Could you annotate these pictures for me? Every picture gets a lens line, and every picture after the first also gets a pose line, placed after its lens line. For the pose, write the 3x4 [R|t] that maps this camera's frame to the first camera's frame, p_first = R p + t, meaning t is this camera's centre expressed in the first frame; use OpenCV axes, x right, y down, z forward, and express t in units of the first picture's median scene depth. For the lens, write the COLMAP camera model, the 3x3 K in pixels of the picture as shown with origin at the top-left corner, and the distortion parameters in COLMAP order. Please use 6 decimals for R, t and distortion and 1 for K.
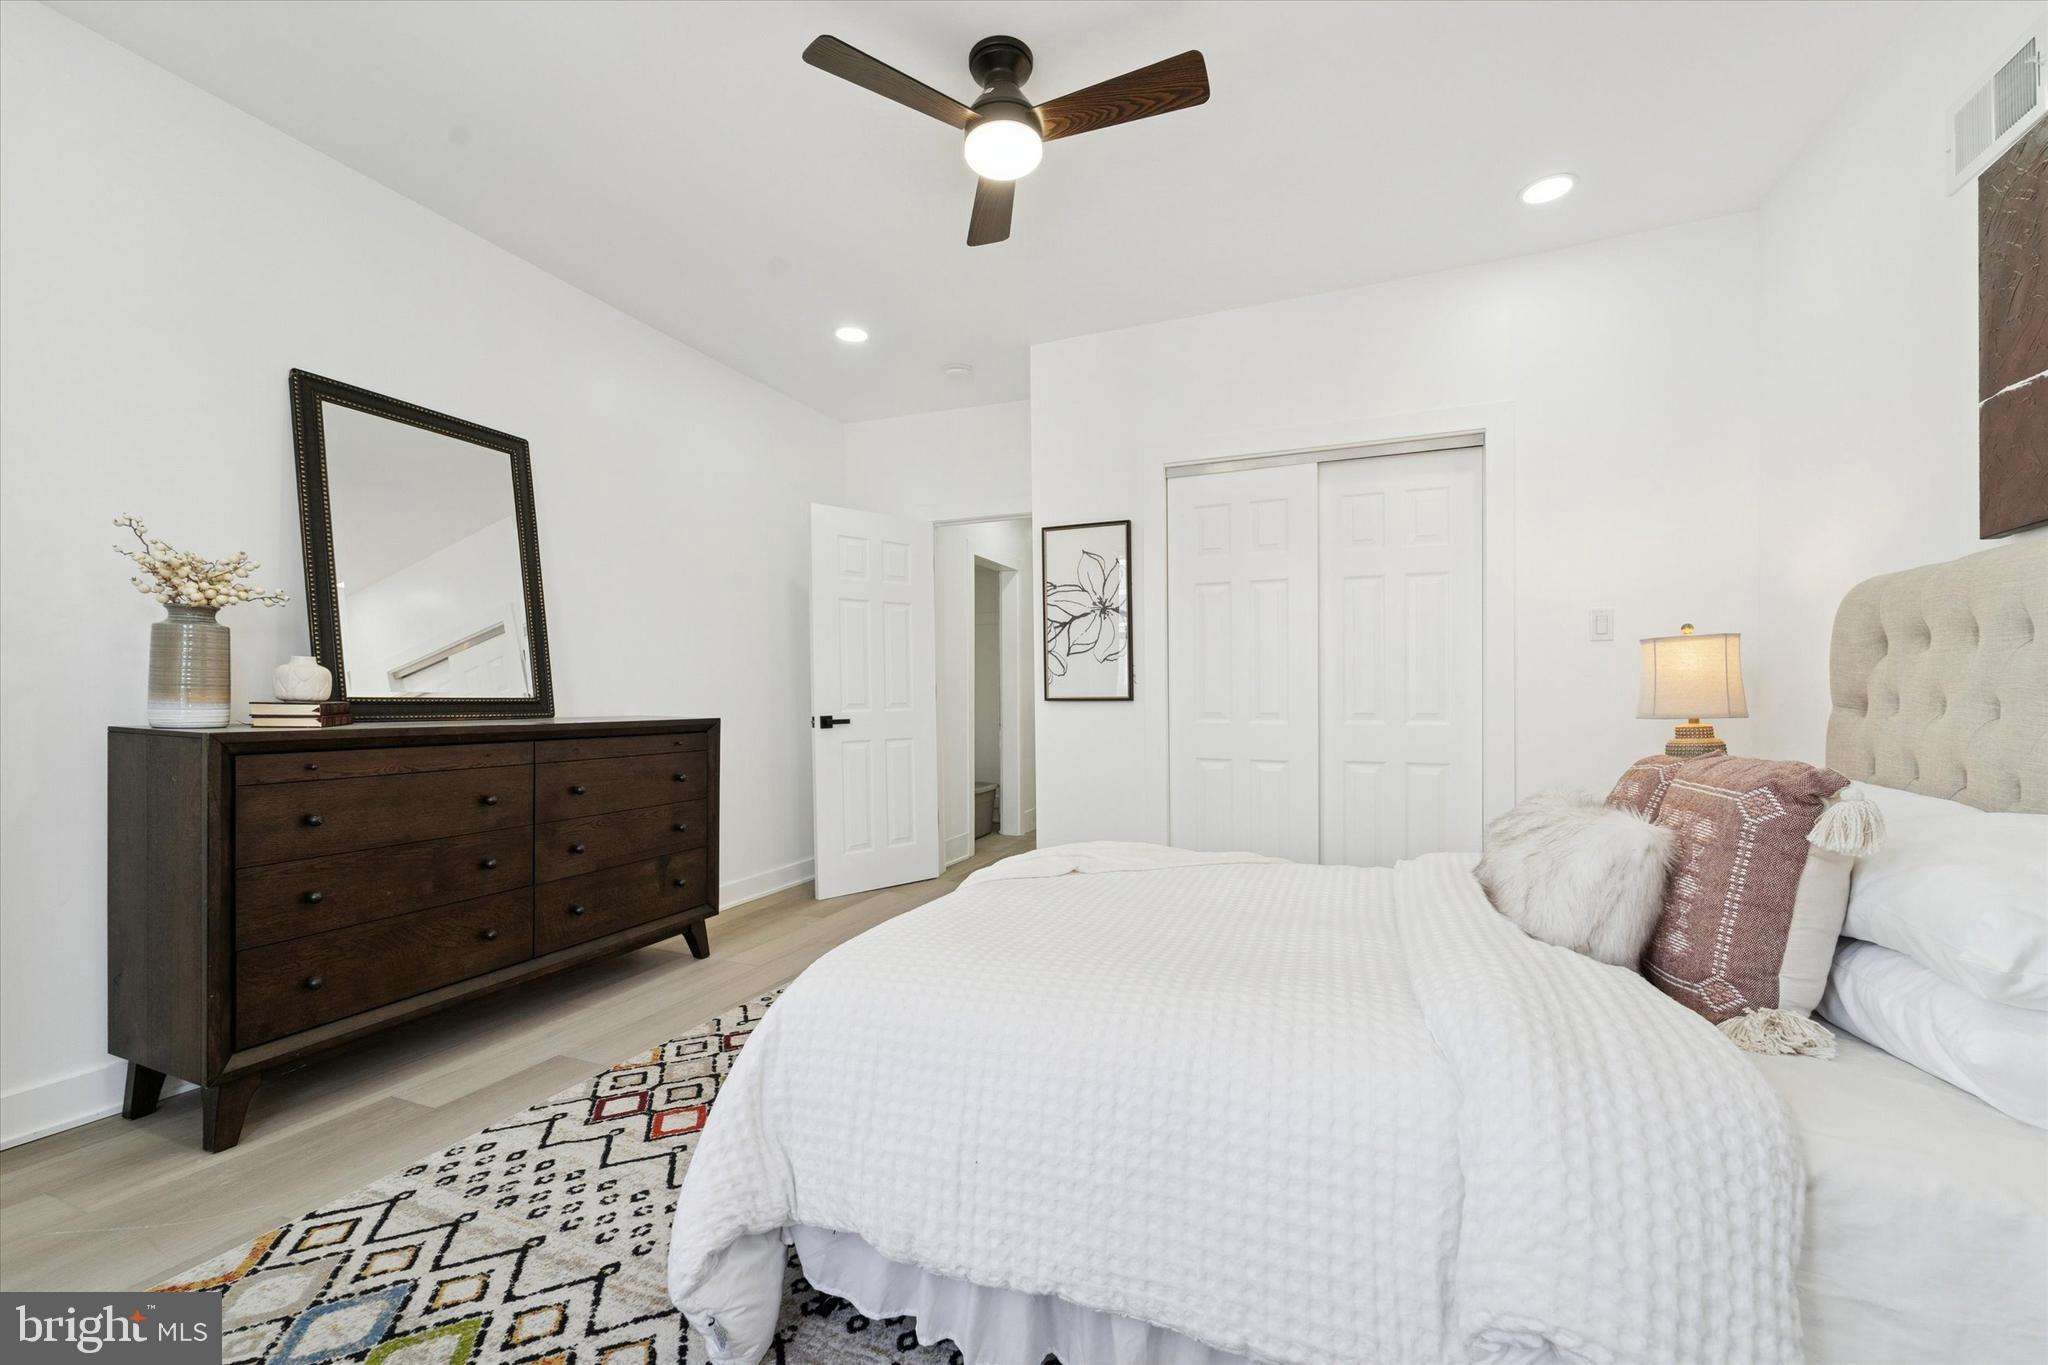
lens RADIAL K [[824.7, 0, 1022.3], [0, 824.7, 698.4], [0, 0, 1]] dist [0.006010, -0.001306]
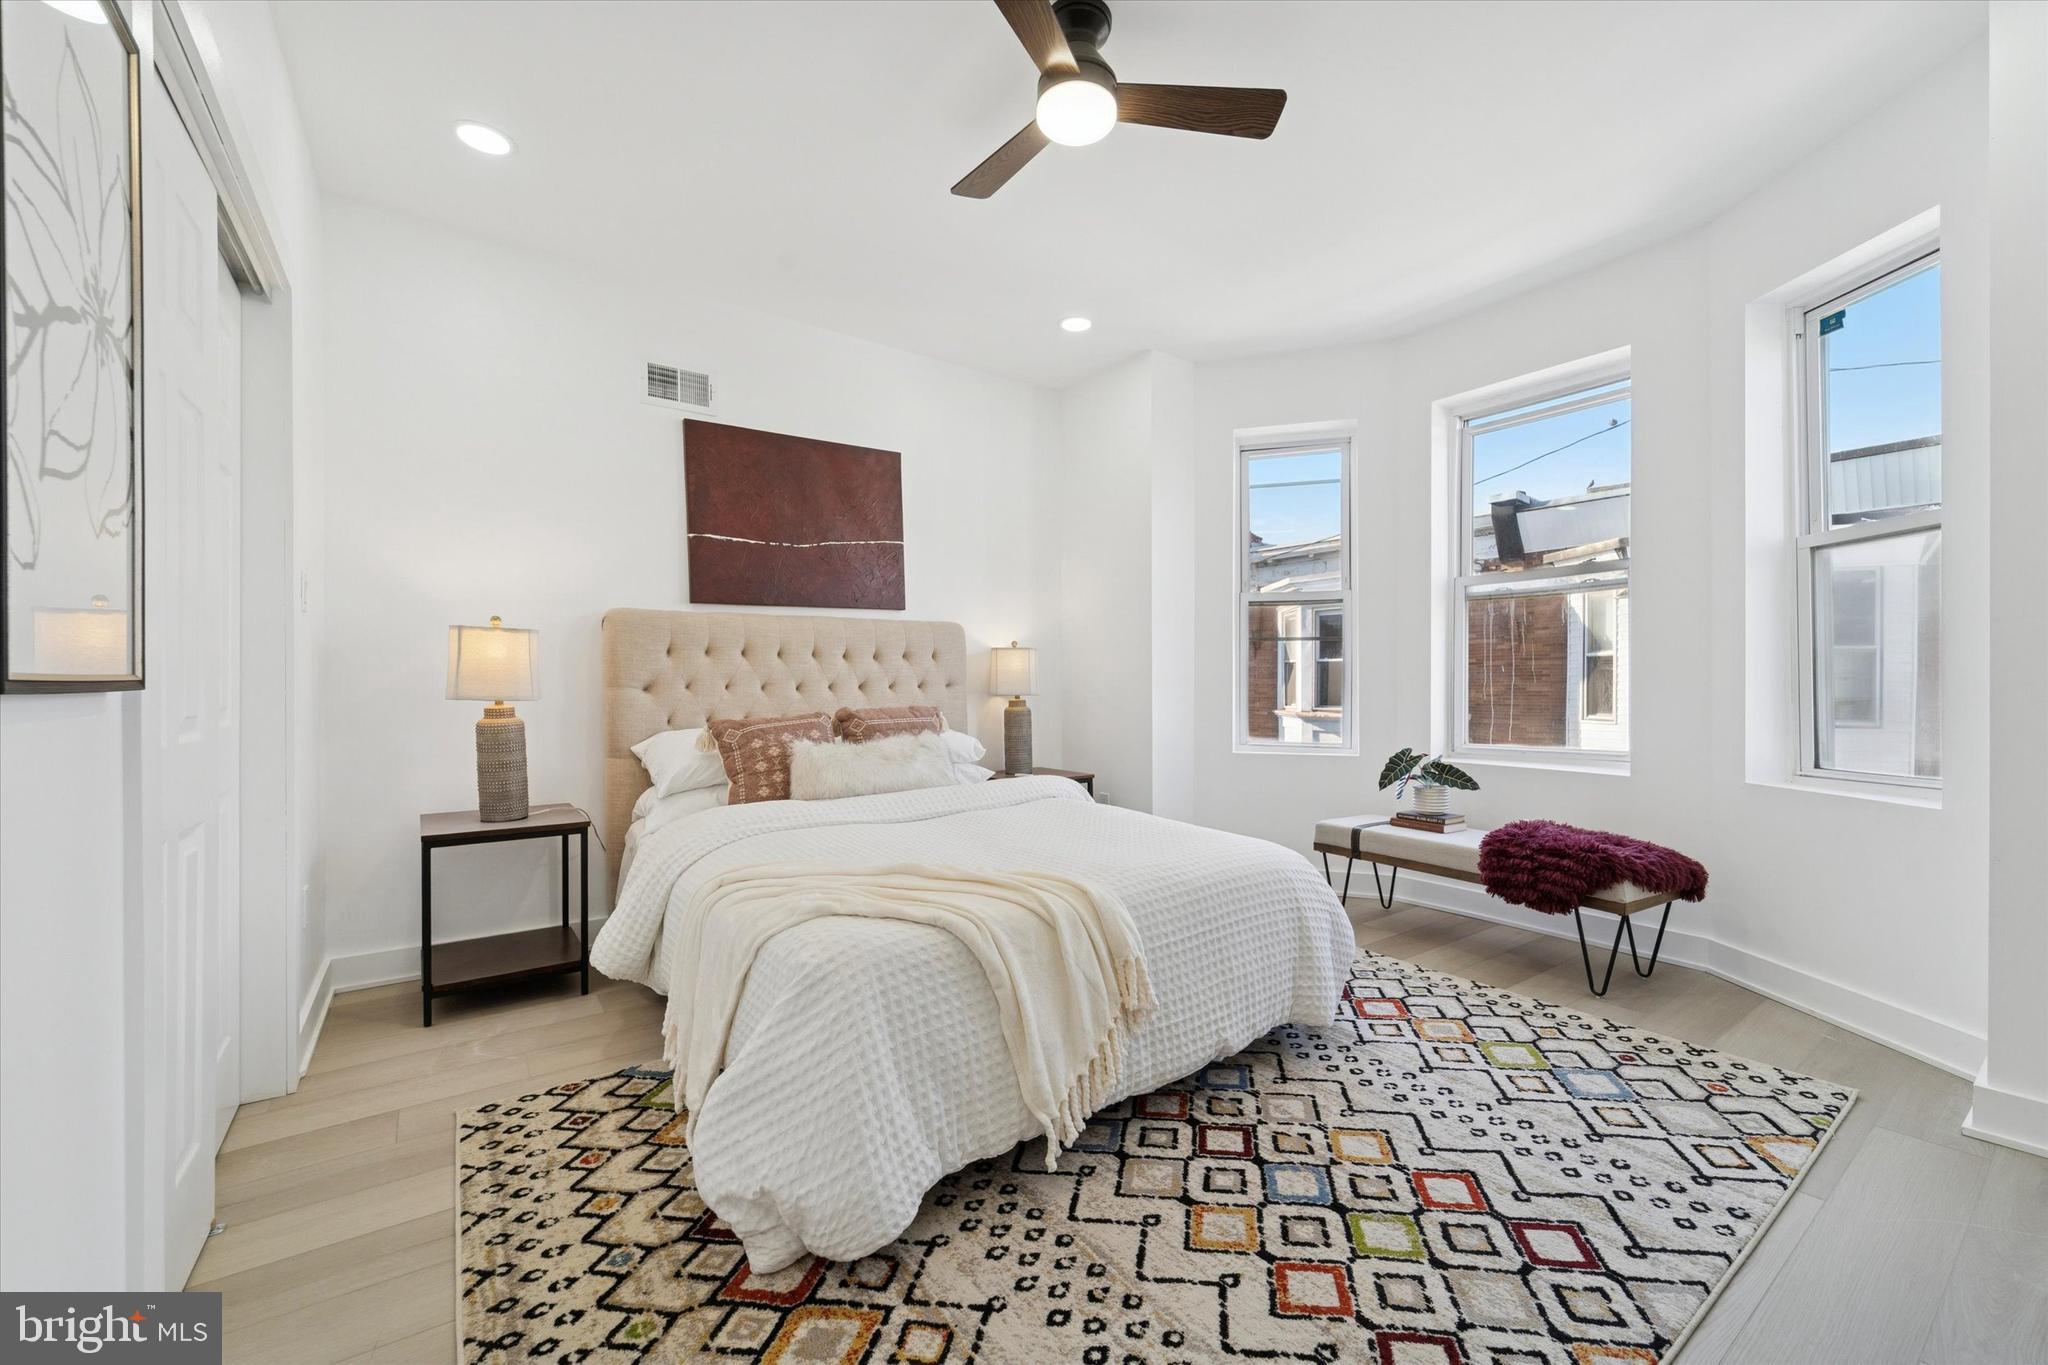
lens RADIAL K [[824.7, 0, 1023.5], [0, 824.7, 681.0], [0, 0, 1]] dist [0.006010, -0.001306]
pose [[-0.845252, 0.002838, 0.534361, -0.494839], [-0.001601, 0.999968, -0.007844, 0.005988], [-0.534366, -0.007485, -0.845220, 1.914579]]
